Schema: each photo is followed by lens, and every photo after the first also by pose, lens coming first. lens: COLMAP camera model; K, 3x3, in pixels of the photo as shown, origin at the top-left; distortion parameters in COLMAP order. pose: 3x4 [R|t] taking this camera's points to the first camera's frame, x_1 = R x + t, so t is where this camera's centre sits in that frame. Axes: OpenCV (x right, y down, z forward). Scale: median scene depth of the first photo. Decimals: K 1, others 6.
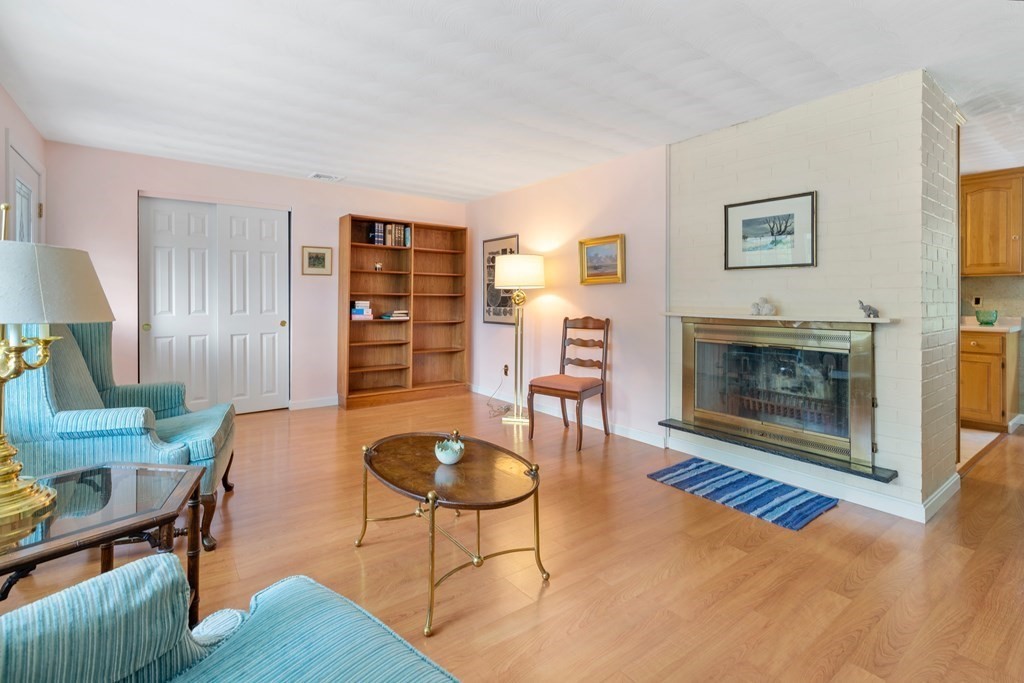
lens RADIAL K [[463.6, 0, 514.4], [0, 463.6, 305.6], [0, 0, 1]] dist [0.000075, -0.000057]
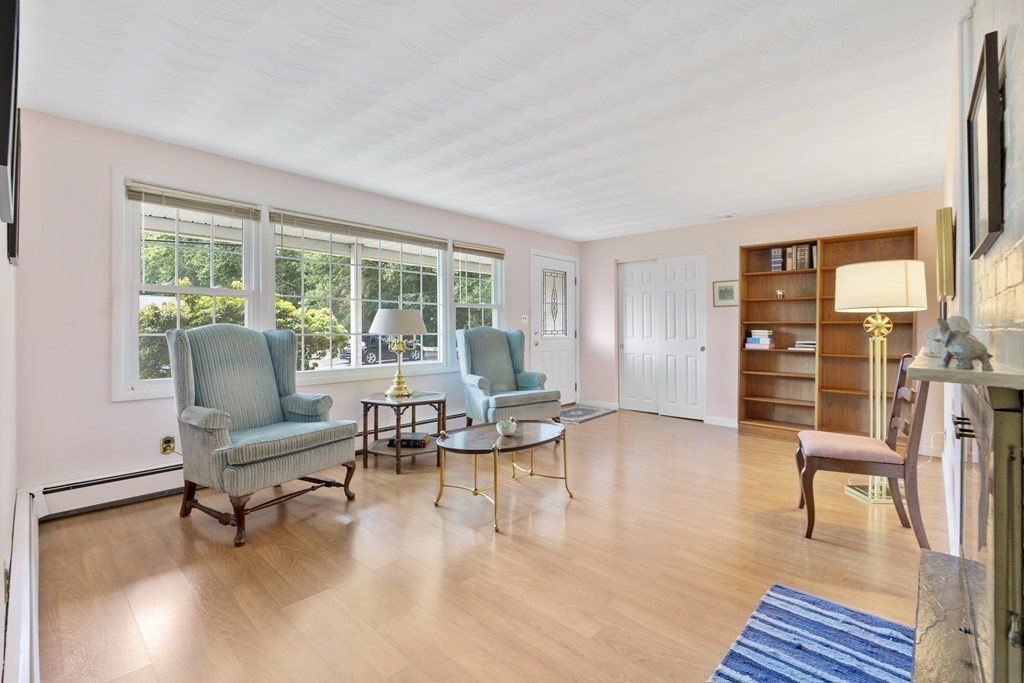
lens RADIAL K [[449.0, 0, 514.0], [0, 449.0, 335.8], [0, 0, 1]] dist [-0.000728, -0.000145]
pose [[0.196042, 0.011425, -0.980529, 0.510821], [-0.011141, 0.999894, 0.009424, -0.000659], [0.980532, 0.009076, 0.196148, 0.292607]]
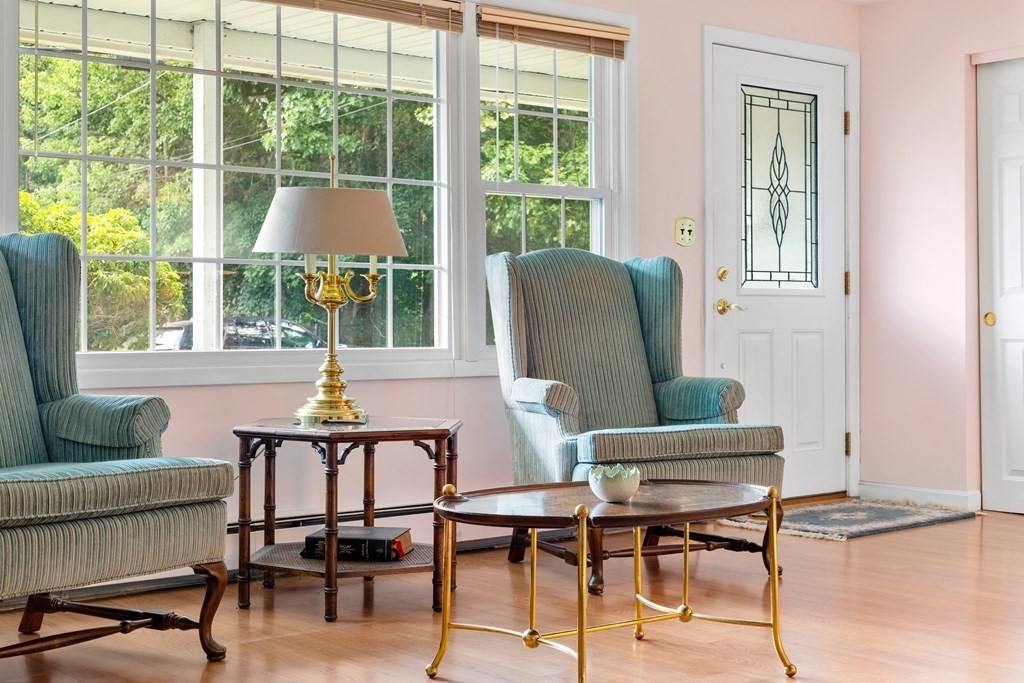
lens RADIAL K [[1499.4, 0, 512.0], [0, 1499.4, 341.5], [0, 0, 1]] dist [0.008847, 0.053328]
pose [[0.081788, 0.010215, -0.996597, 0.674919], [-0.009941, 0.999906, 0.009433, 0.049914], [0.996600, 0.009136, 0.081882, 0.286980]]
